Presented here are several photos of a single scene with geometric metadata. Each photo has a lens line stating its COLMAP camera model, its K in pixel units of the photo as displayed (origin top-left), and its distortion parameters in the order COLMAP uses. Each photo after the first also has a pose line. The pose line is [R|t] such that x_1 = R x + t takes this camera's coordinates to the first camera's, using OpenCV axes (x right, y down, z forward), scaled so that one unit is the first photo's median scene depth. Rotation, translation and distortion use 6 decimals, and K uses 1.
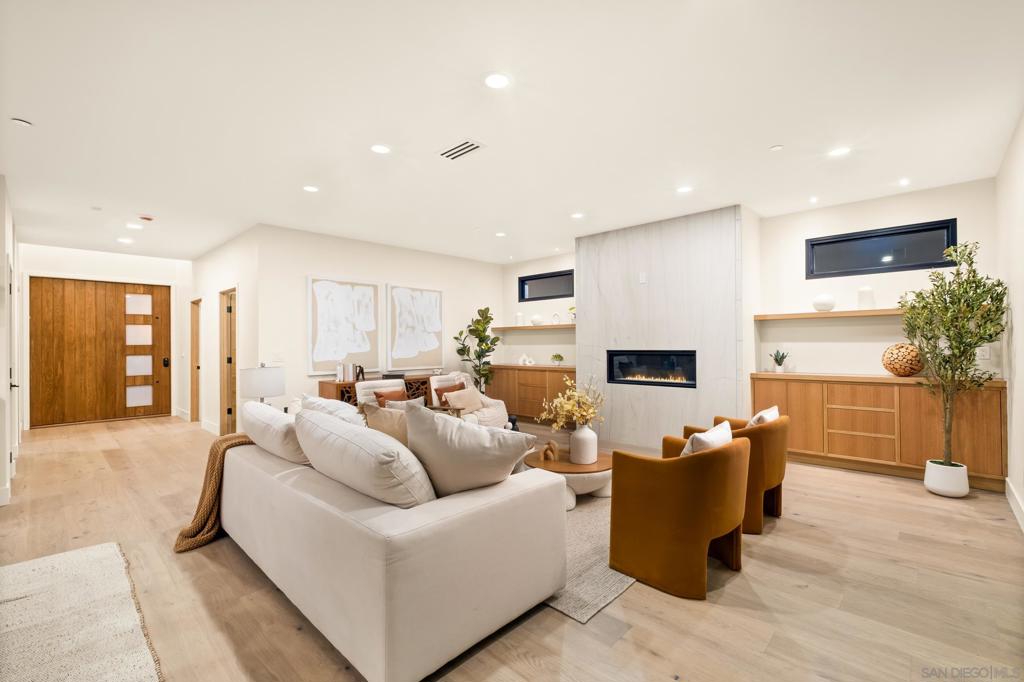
lens RADIAL K [[444.9, 0, 514.7], [0, 444.9, 343.9], [0, 0, 1]] dist [-0.004925, 0.001317]
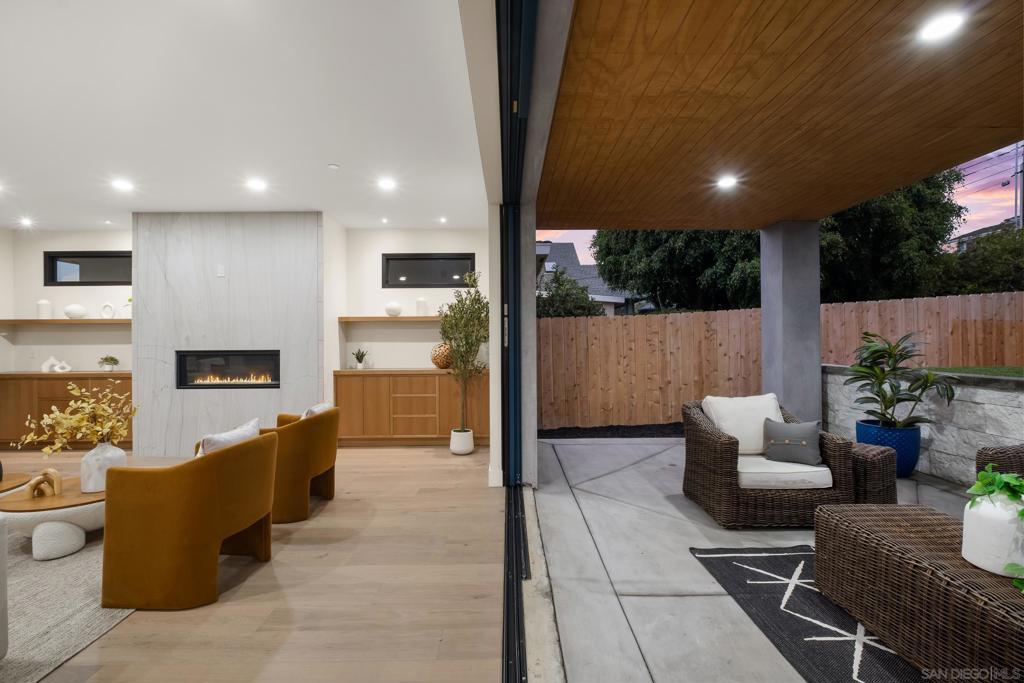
lens RADIAL K [[444.9, 0, 511.5], [0, 444.9, 342.0], [0, 0, 1]] dist [-0.004925, 0.001317]
pose [[0.723786, 0.003513, 0.690016, 0.119048], [-0.000354, 0.999989, -0.004719, 0.001669], [-0.690024, 0.003172, 0.723779, -0.090178]]
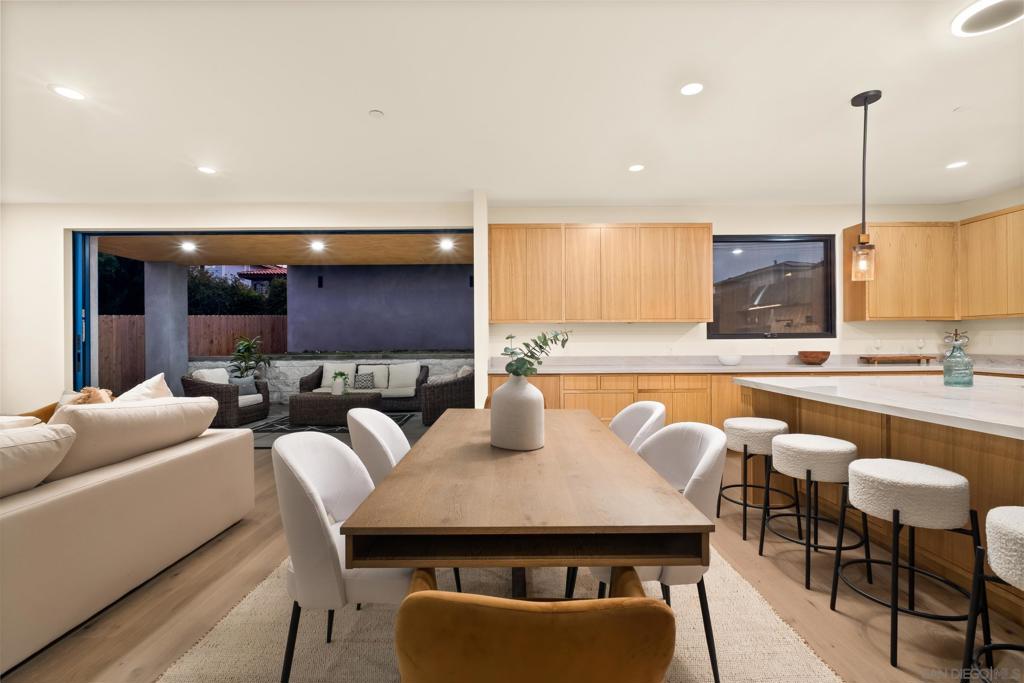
lens RADIAL K [[444.9, 0, 507.3], [0, 444.9, 342.4], [0, 0, 1]] dist [-0.004925, 0.001317]
pose [[-0.677103, 0.010938, 0.735807, -0.918108], [0.012473, 0.999916, -0.003386, 0.026180], [-0.735782, 0.006885, -0.677183, 0.553084]]
